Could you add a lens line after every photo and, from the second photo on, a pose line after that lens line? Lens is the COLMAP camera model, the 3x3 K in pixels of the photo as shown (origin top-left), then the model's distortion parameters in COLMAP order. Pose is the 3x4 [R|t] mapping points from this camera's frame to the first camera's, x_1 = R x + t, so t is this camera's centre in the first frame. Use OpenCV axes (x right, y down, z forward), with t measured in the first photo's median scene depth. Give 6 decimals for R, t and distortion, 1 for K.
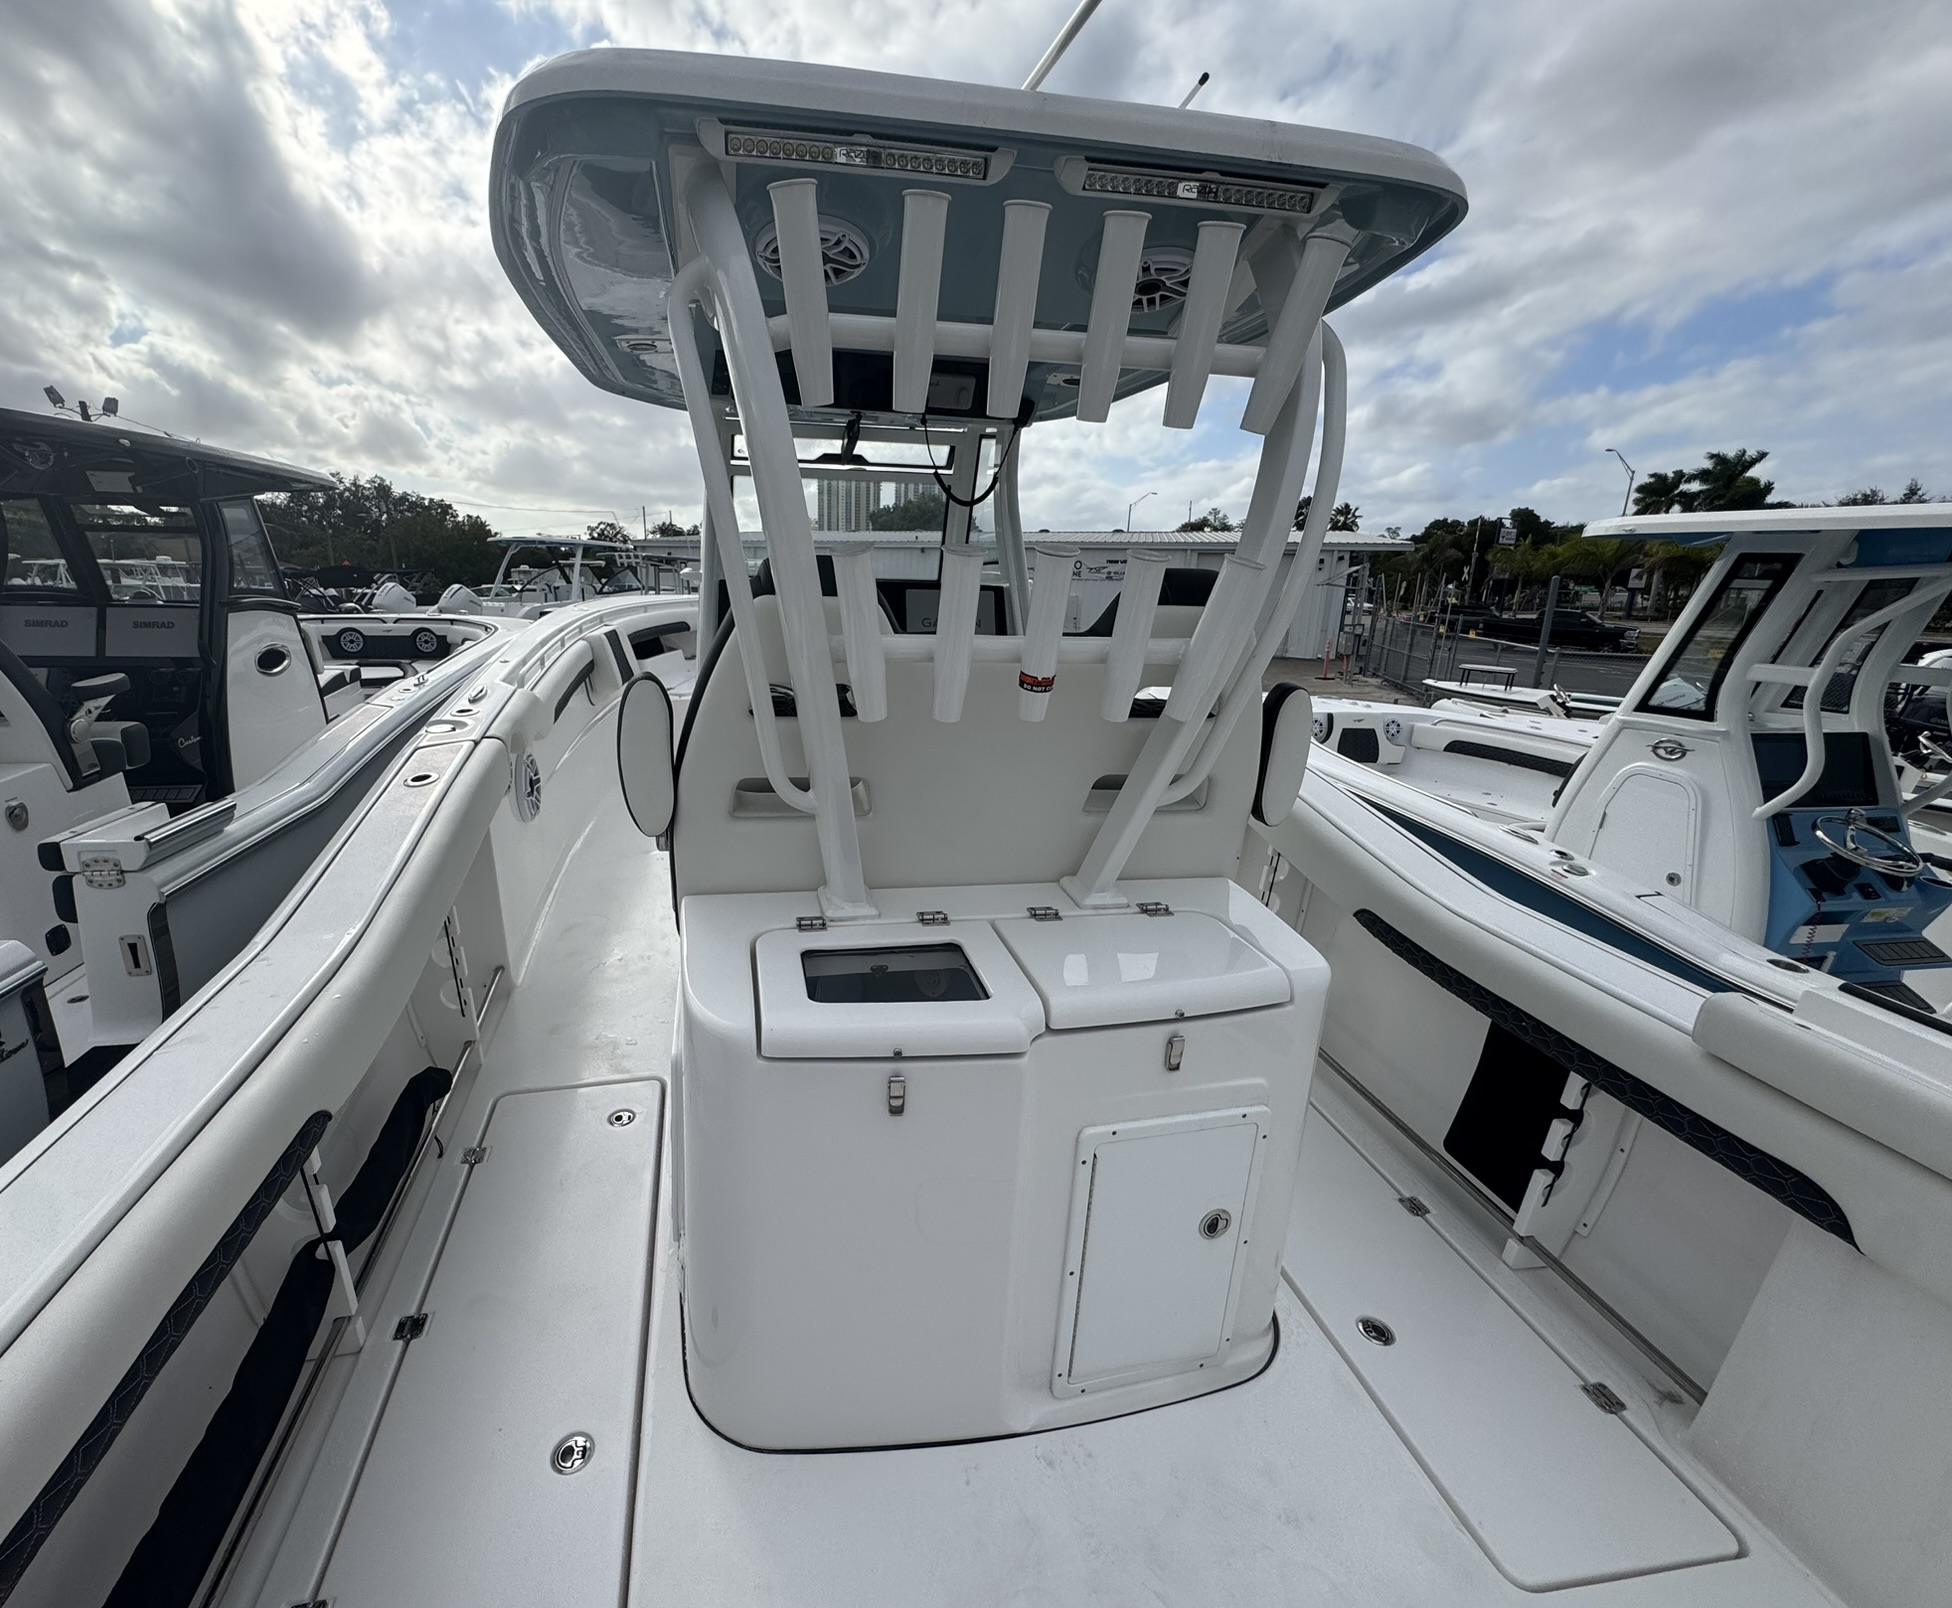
lens RADIAL K [[859.3, 0, 880.8], [0, 859.3, 805.5], [0, 0, 1]] dist [-0.004125, 0.000646]
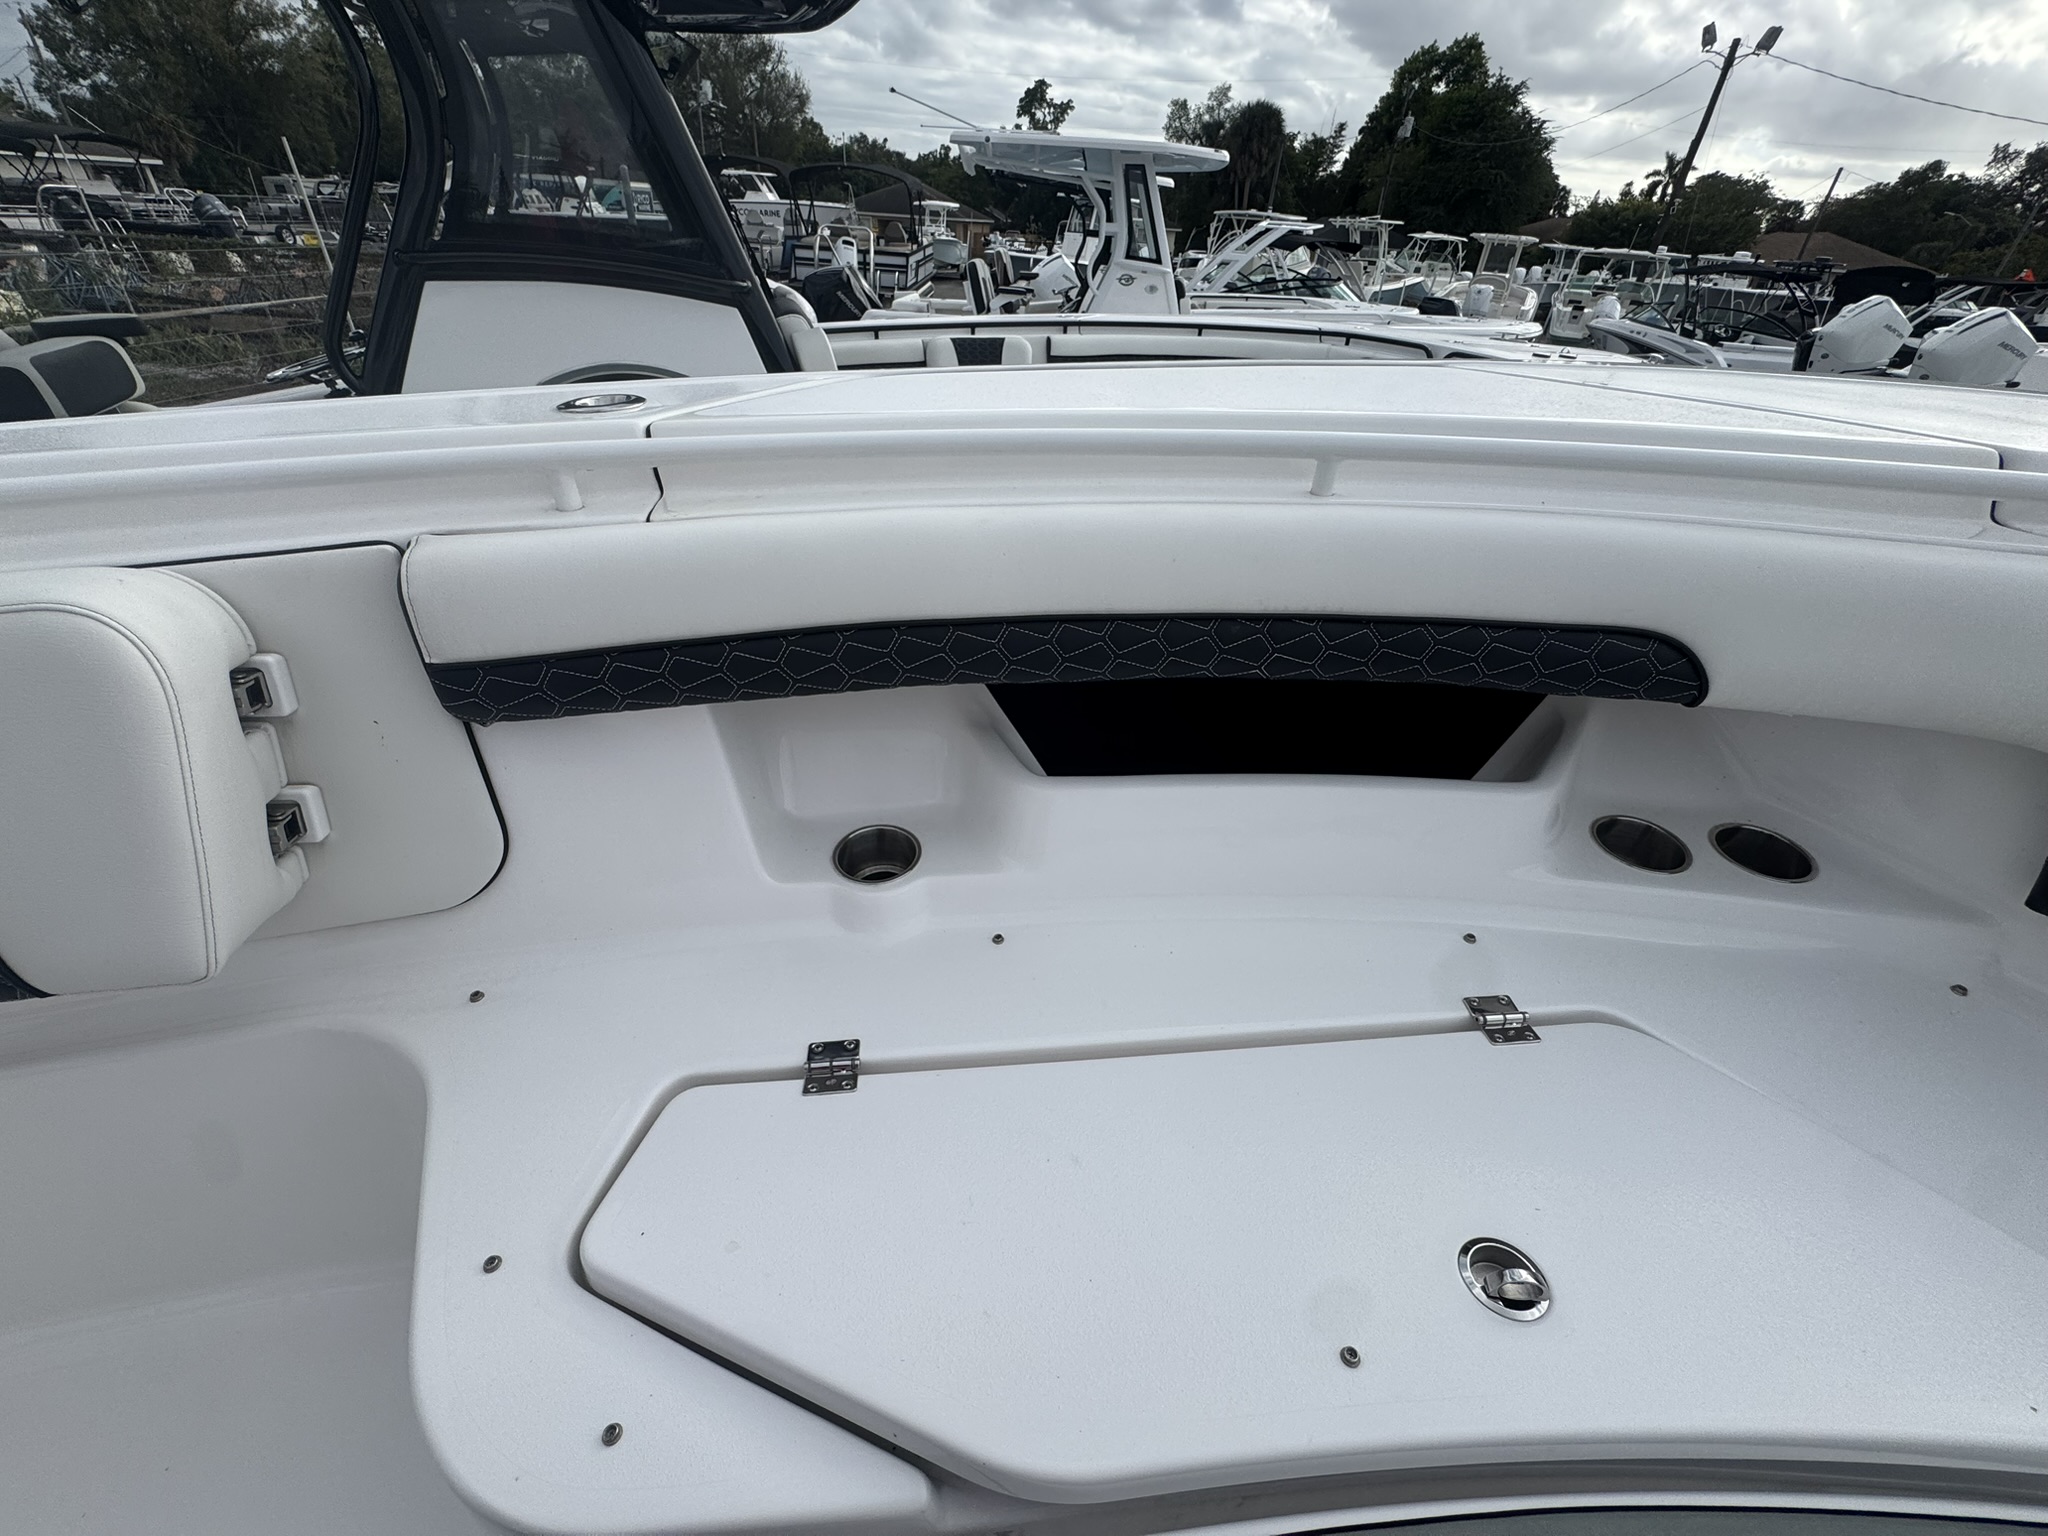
lens RADIAL K [[816.8, 0, 1025.0], [0, 816.8, 765.3], [0, 0, 1]] dist [-0.002224, 0.000137]
pose [[0.197423, 0.539310, -0.818638, -0.103425], [-0.297592, 0.828637, 0.474130, -0.170784], [0.934057, 0.150016, 0.324087, 0.656594]]
